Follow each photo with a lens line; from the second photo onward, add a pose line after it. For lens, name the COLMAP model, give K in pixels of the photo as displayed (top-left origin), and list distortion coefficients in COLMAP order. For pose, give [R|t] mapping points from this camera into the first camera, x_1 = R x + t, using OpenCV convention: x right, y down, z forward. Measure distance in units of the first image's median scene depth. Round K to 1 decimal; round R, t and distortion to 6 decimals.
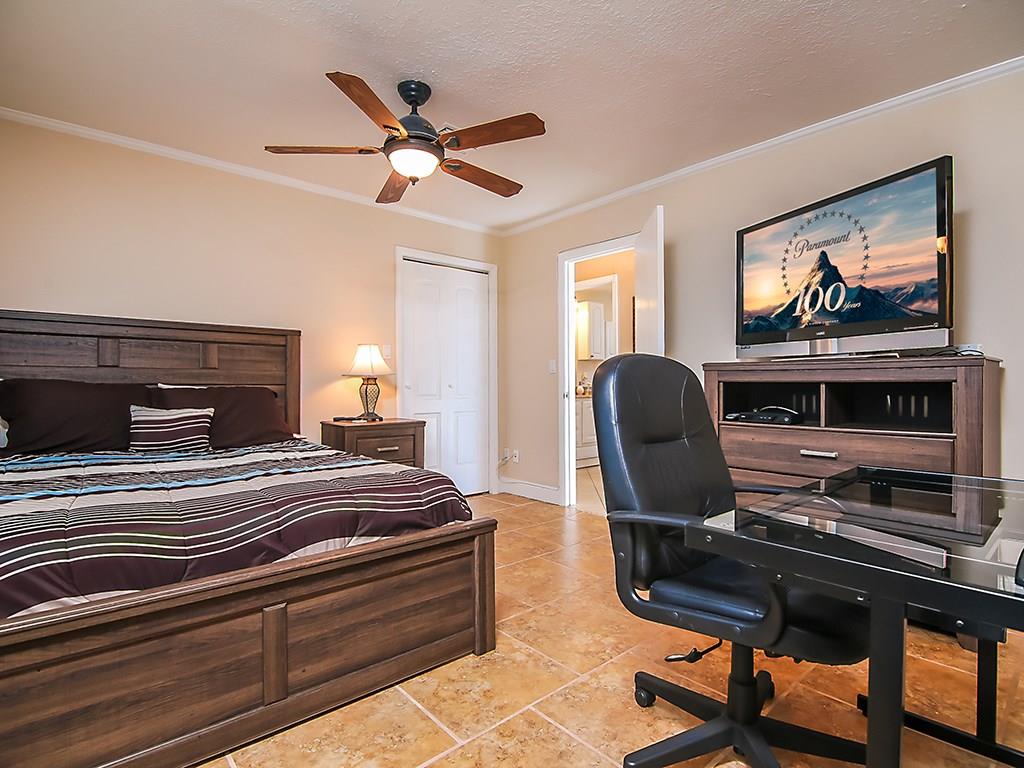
lens RADIAL K [[522.8, 0, 513.5], [0, 522.8, 381.2], [0, 0, 1]] dist [0.002904, 0.000022]
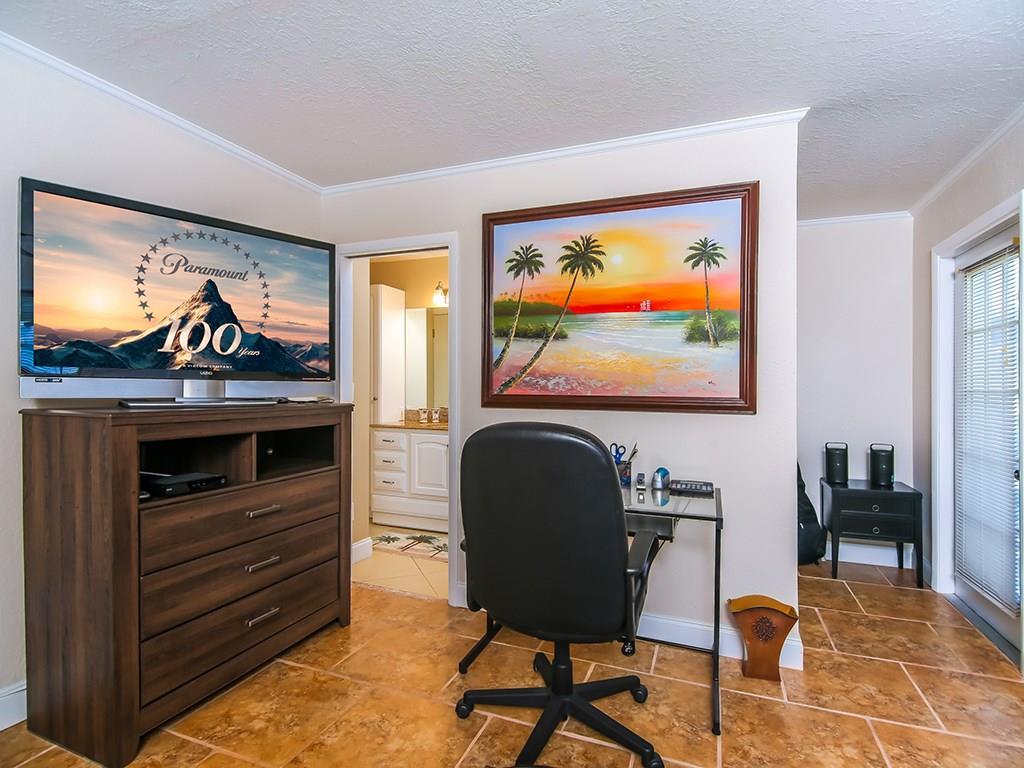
lens RADIAL K [[522.8, 0, 512.4], [0, 522.8, 385.5], [0, 0, 1]] dist [0.002904, 0.000022]
pose [[-0.477861, -0.010883, 0.878368, -0.365898], [-0.002398, 0.999936, 0.011084, -0.092954], [-0.878432, 0.003190, -0.477857, 0.981156]]
